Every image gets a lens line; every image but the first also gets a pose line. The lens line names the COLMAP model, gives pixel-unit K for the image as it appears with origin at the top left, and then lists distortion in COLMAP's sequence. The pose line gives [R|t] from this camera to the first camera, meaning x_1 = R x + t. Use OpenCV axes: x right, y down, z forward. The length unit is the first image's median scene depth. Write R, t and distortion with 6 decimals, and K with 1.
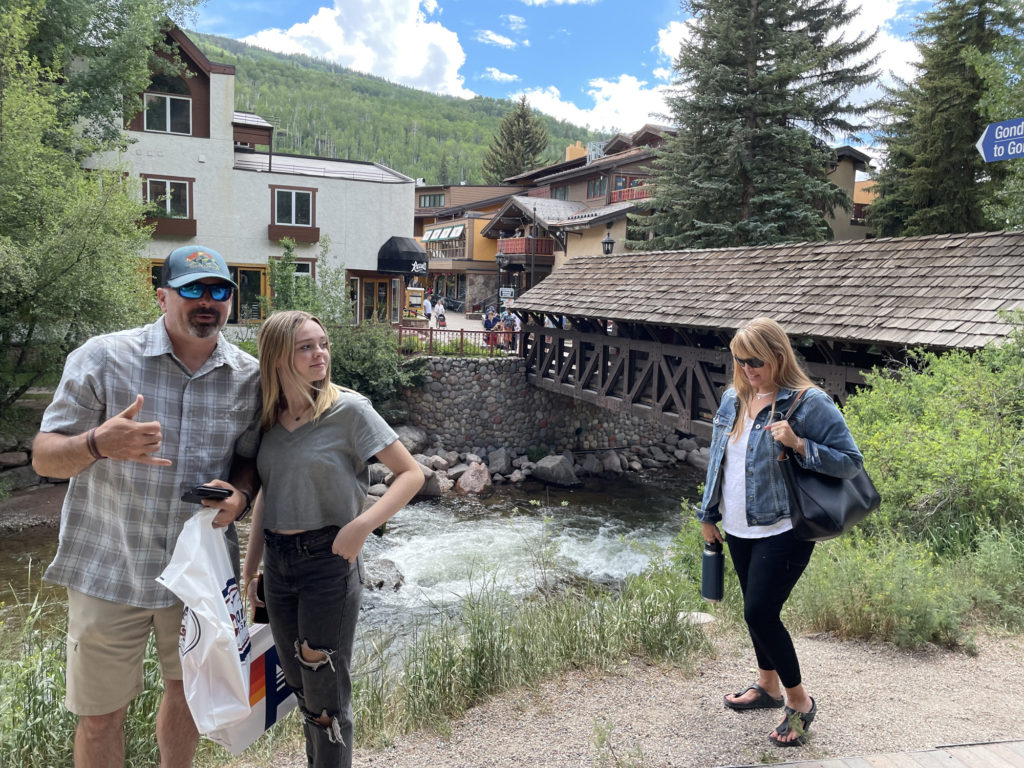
lens RADIAL K [[769.4, 0, 519.5], [0, 769.4, 372.3], [0, 0, 1]] dist [0.087371, -0.115249]
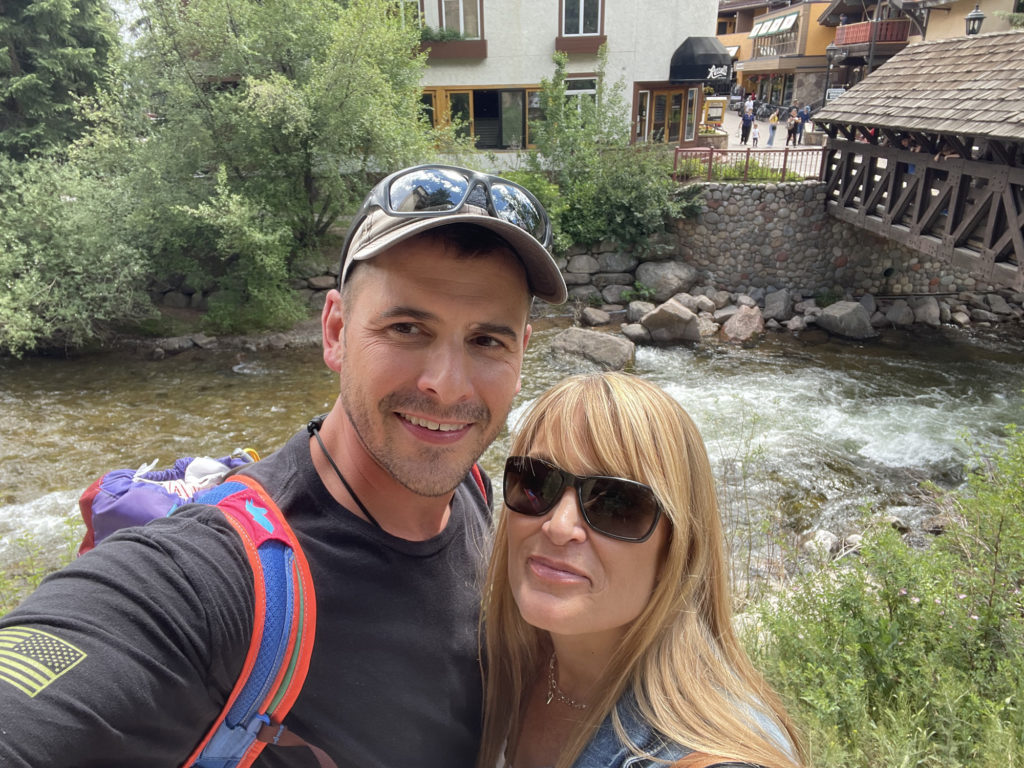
lens RADIAL K [[715.7, 0, 497.9], [0, 715.7, 394.0], [0, 0, 1]] dist [0.049877, -0.050848]
pose [[0.897713, 0.113861, -0.425613, 0.044826], [0.008948, 0.961118, 0.275993, -0.016339], [0.440489, -0.251572, 0.861790, 0.102837]]
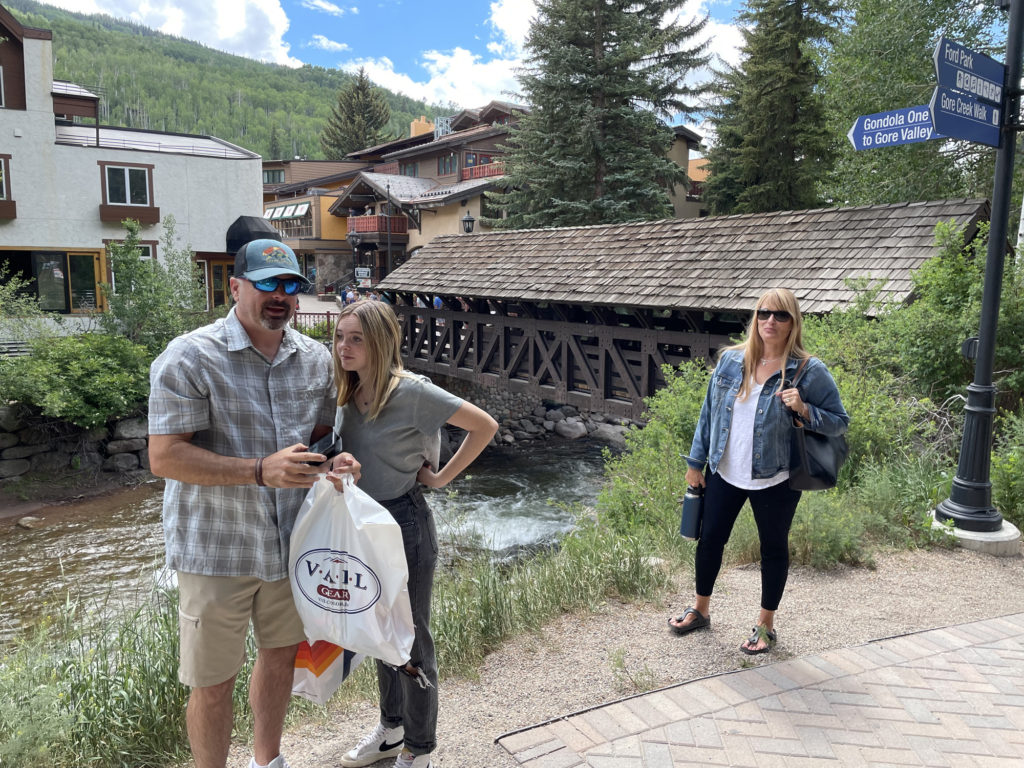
lens RADIAL K [[769.4, 0, 519.1], [0, 769.4, 383.7], [0, 0, 1]] dist [0.087371, -0.115249]
pose [[0.980315, -0.052698, 0.190275, -0.026688], [0.044513, 0.997901, 0.047042, -0.000407], [-0.192355, -0.037646, 0.980603, -0.009627]]
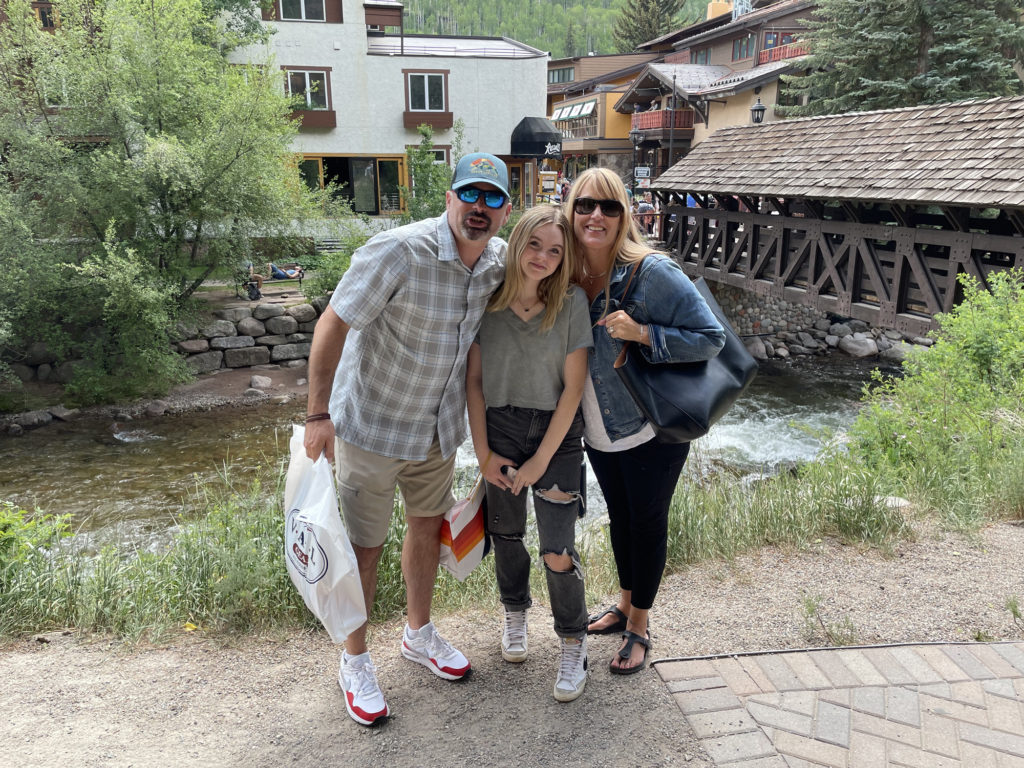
lens RADIAL K [[769.4, 0, 514.2], [0, 769.4, 387.8], [0, 0, 1]] dist [0.087371, -0.115249]
pose [[0.985227, 0.005500, -0.171166, -0.011736], [0.022574, 0.986592, 0.161638, 0.001083], [0.169760, -0.163114, 0.971893, -0.001282]]
